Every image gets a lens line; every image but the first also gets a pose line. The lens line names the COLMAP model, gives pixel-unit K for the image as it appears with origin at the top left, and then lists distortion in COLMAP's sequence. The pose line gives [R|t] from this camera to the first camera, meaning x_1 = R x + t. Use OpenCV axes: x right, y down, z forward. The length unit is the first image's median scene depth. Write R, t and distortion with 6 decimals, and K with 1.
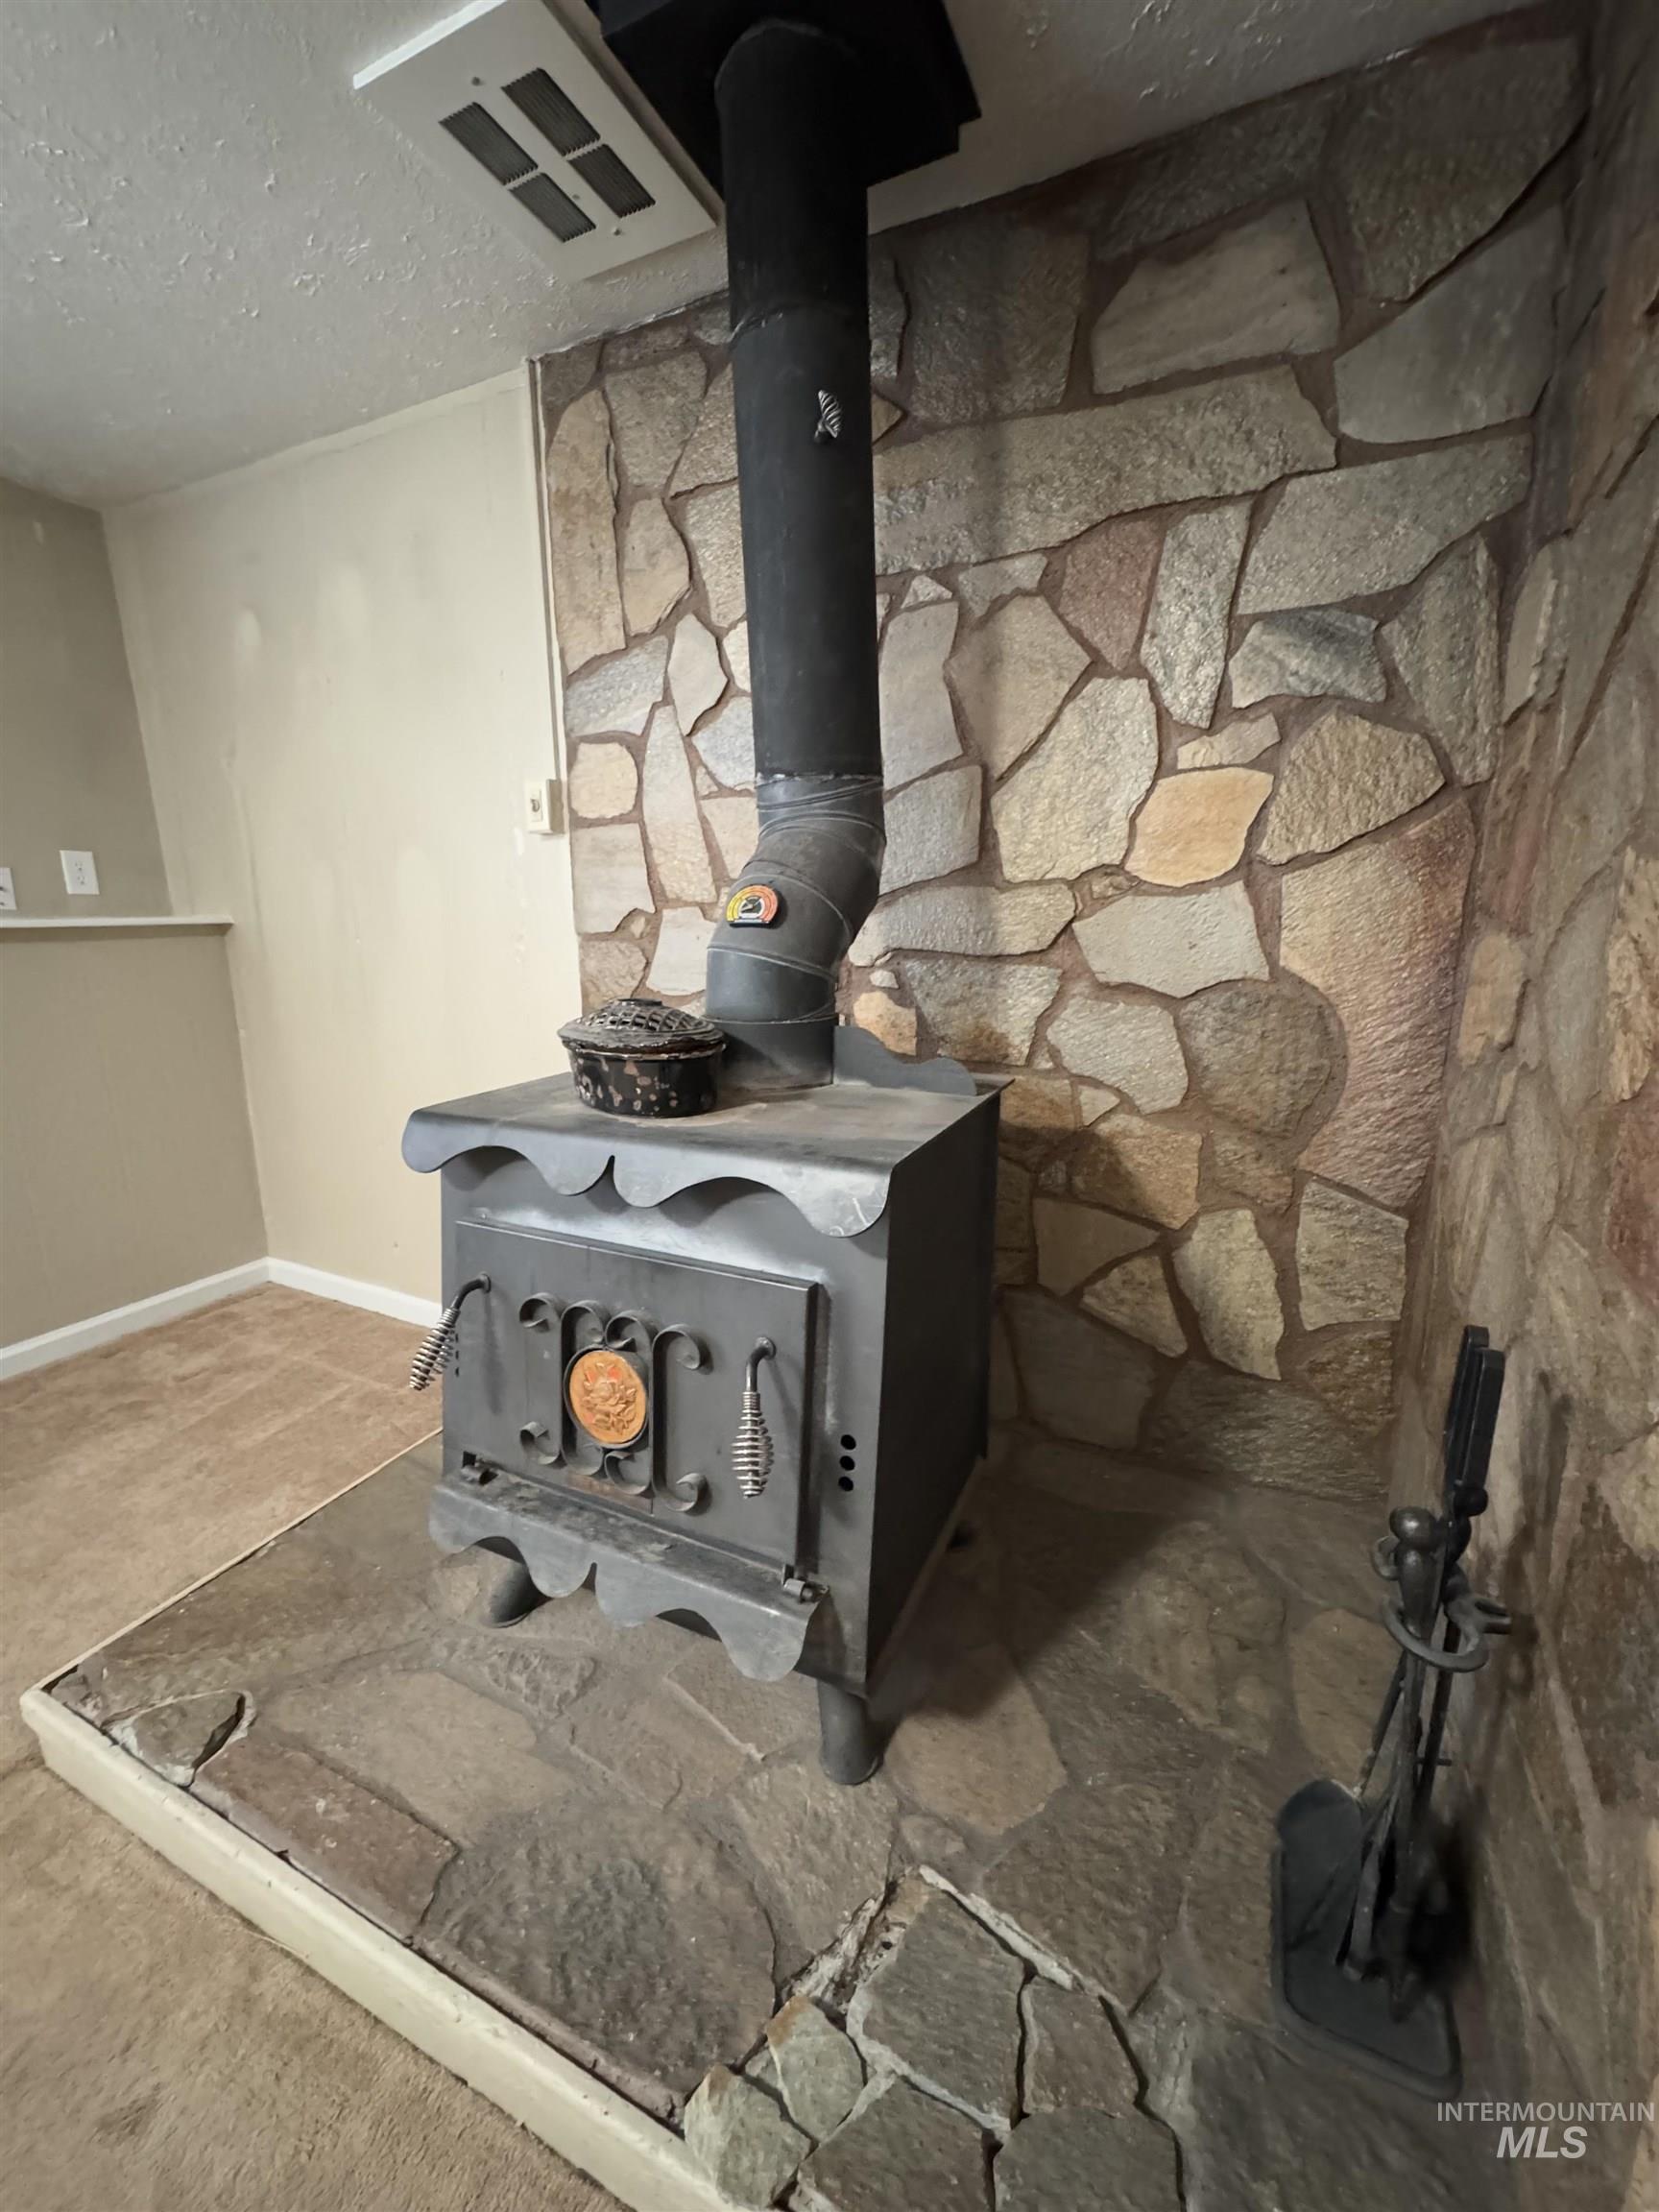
lens RADIAL K [[881.2, 0, 826.8], [0, 881.2, 1106.5], [0, 0, 1]] dist [-0.001388, 0.000200]
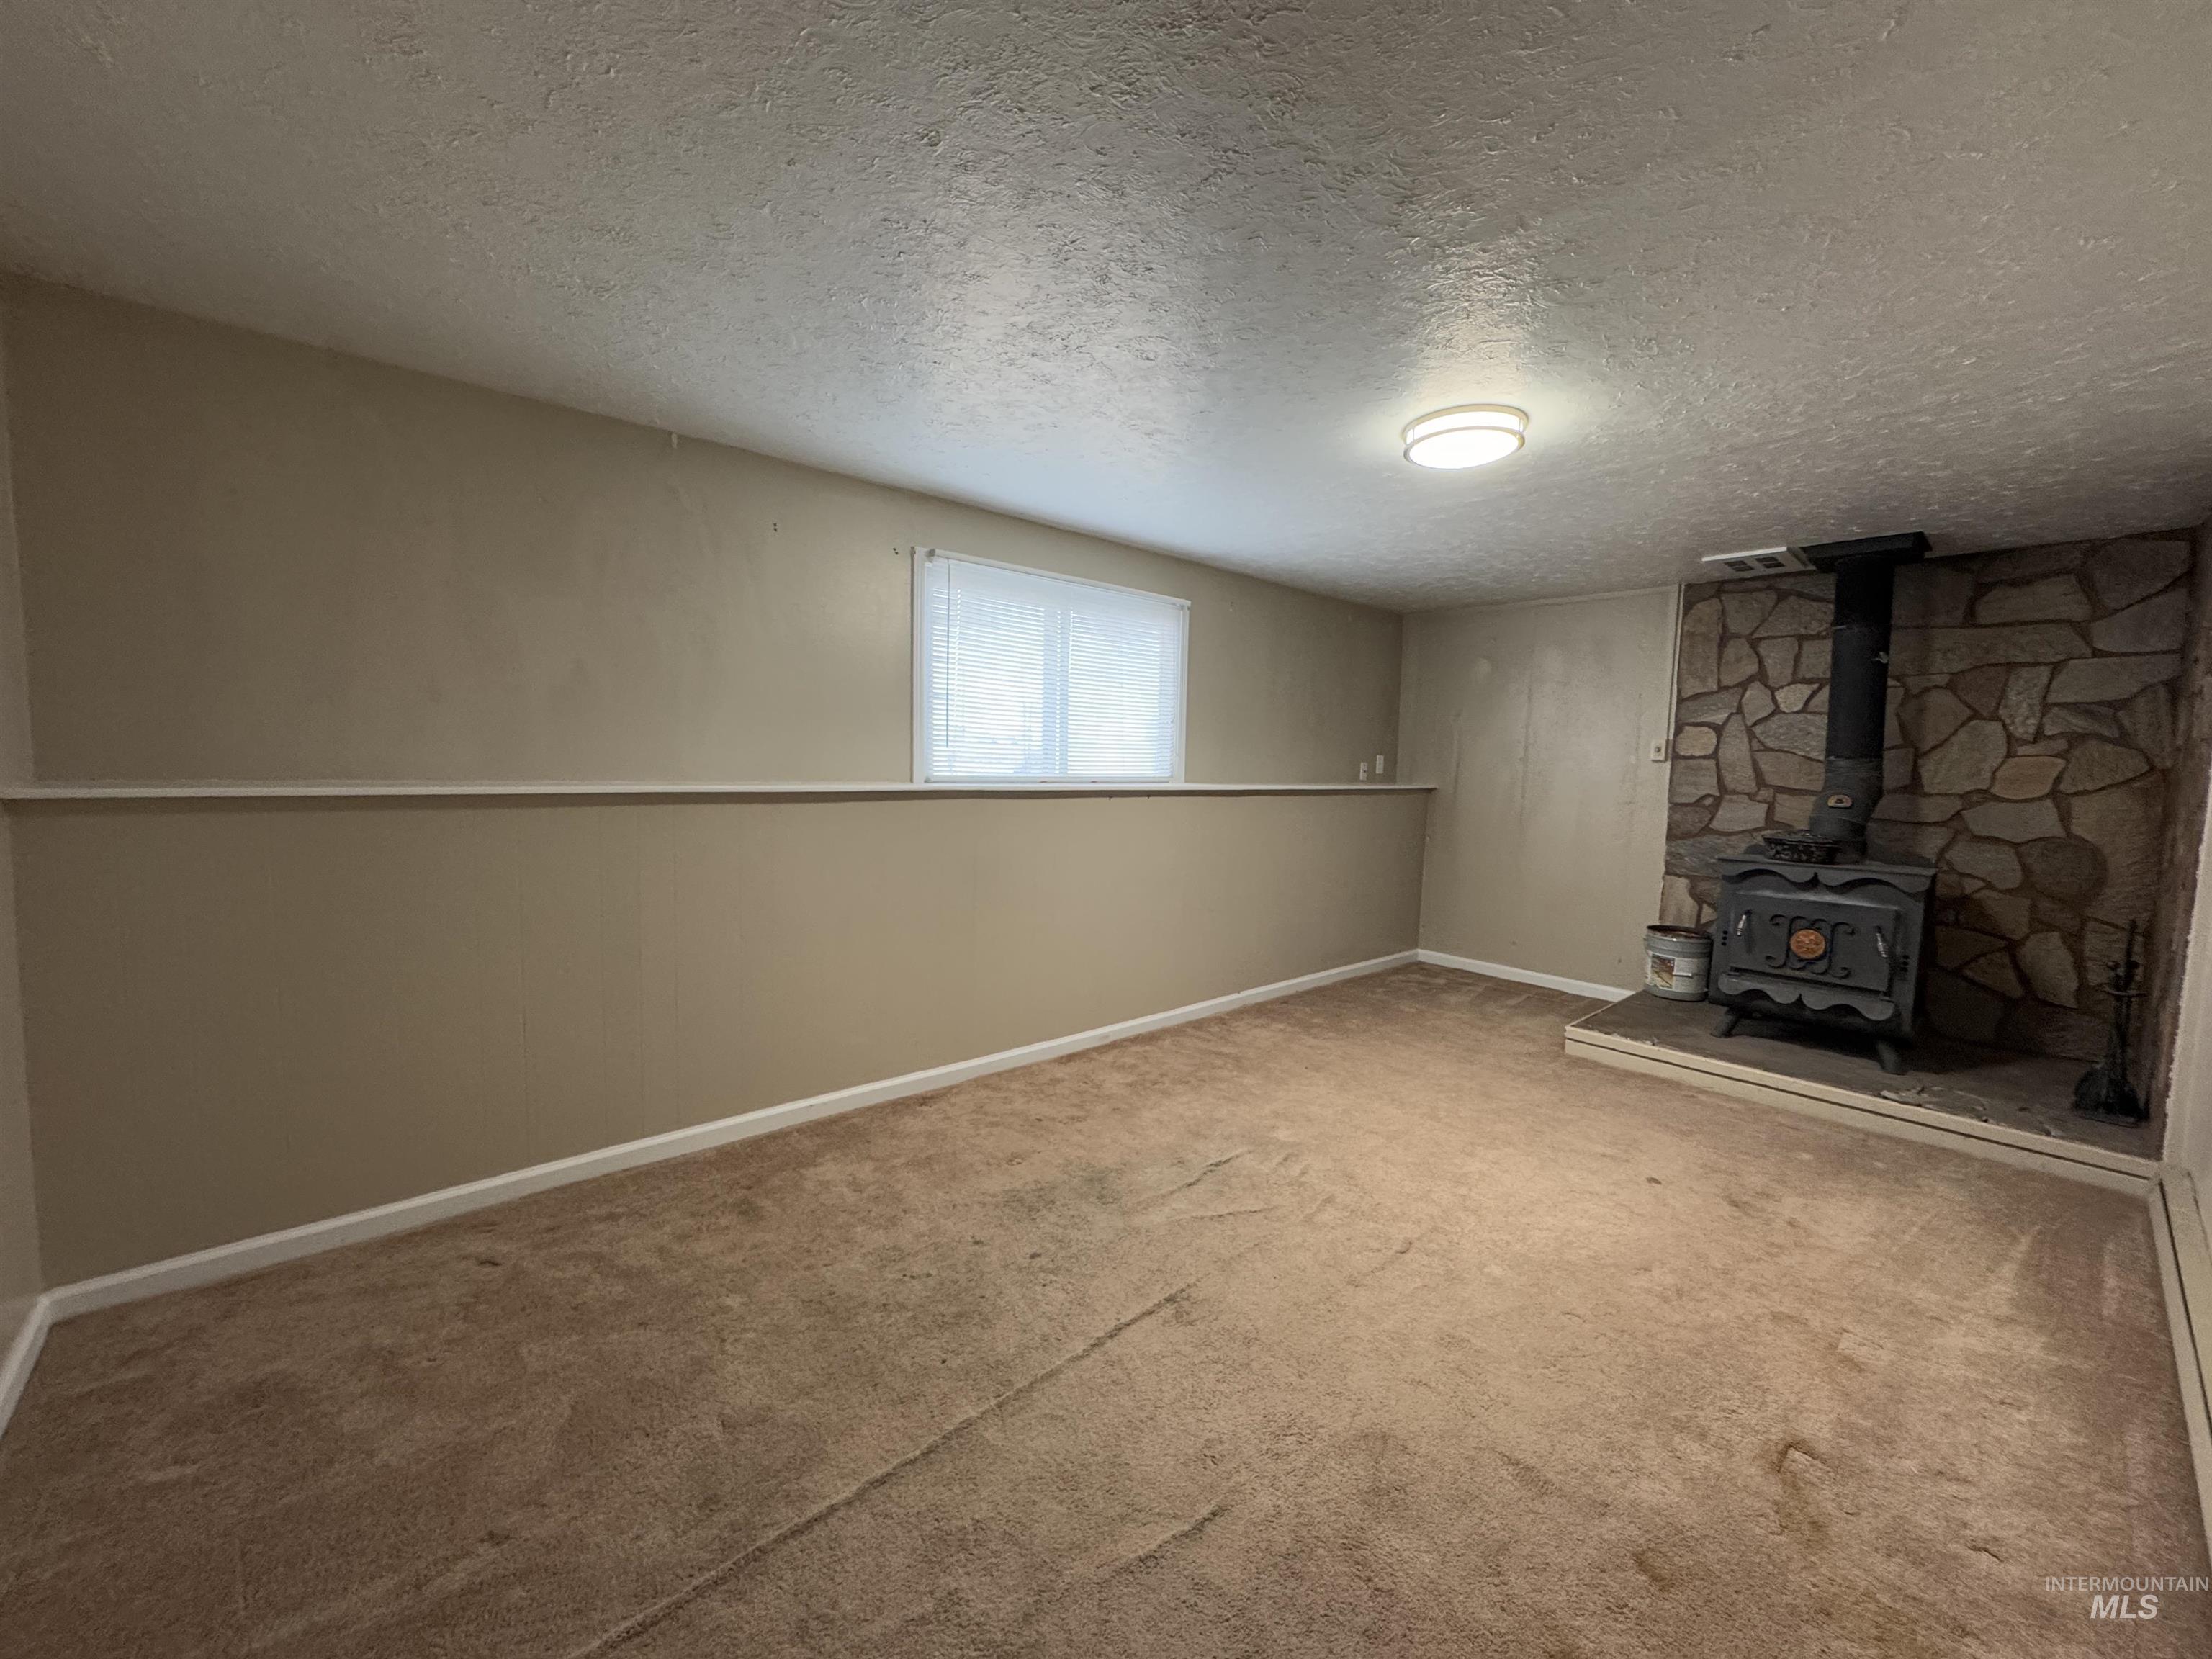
lens RADIAL K [[881.2, 0, 1108.8], [0, 881.2, 825.6], [0, 0, 1]] dist [-0.001388, 0.000200]
pose [[0.928118, 0.058574, -0.367650, -1.066306], [-0.112151, 0.985660, -0.126084, 0.426516], [0.354992, 0.158253, 0.921377, -2.195185]]
